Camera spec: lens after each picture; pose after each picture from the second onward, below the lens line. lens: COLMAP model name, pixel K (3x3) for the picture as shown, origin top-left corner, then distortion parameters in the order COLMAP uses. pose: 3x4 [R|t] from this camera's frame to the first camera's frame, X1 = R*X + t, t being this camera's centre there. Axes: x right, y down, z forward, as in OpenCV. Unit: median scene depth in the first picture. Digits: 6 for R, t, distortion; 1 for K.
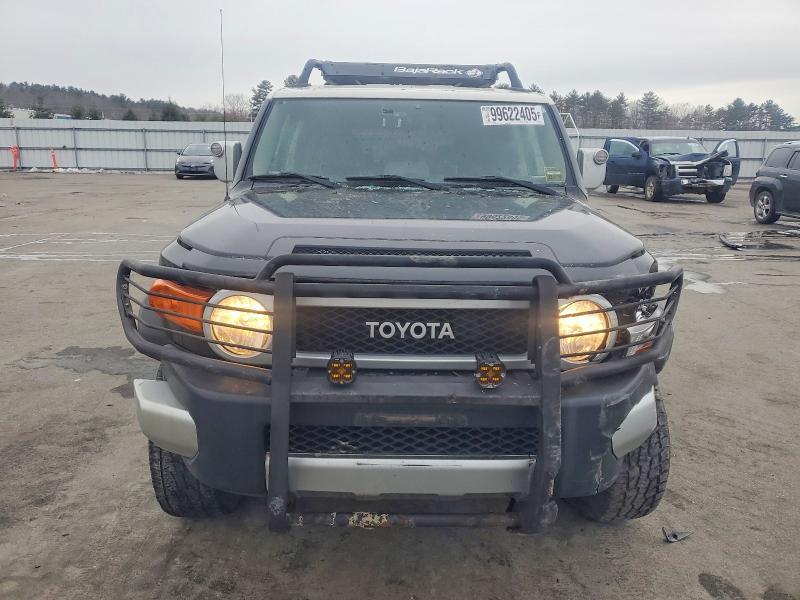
lens RADIAL K [[633.7, 0, 390.5], [0, 633.7, 300.1], [0, 0, 1]] dist [0.006703, 0.002304]
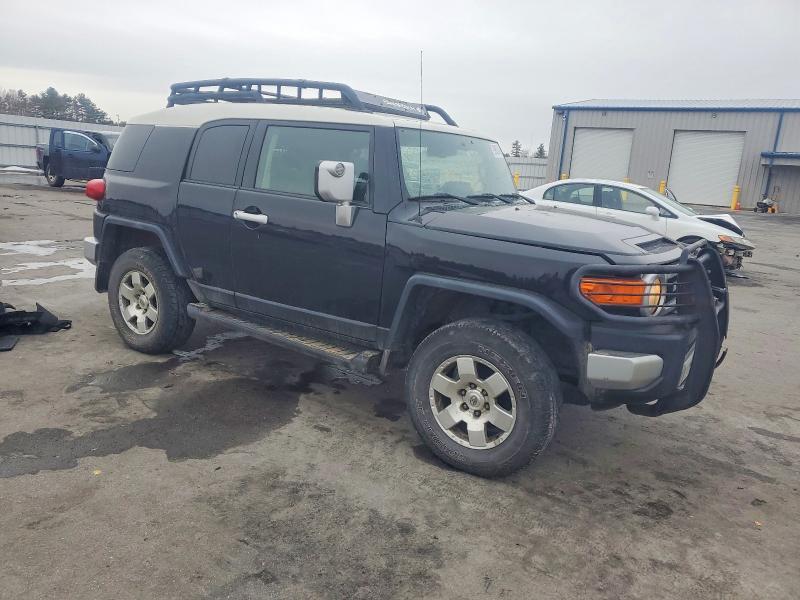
lens RADIAL K [[633.7, 0, 390.5], [0, 633.7, 300.1], [0, 0, 1]] dist [0.006703, 0.002304]
pose [[0.535509, -0.147202, 0.831602, -1.002676], [0.130722, 0.987273, 0.090579, -0.102581], [-0.834351, 0.060203, 0.547936, 0.332951]]
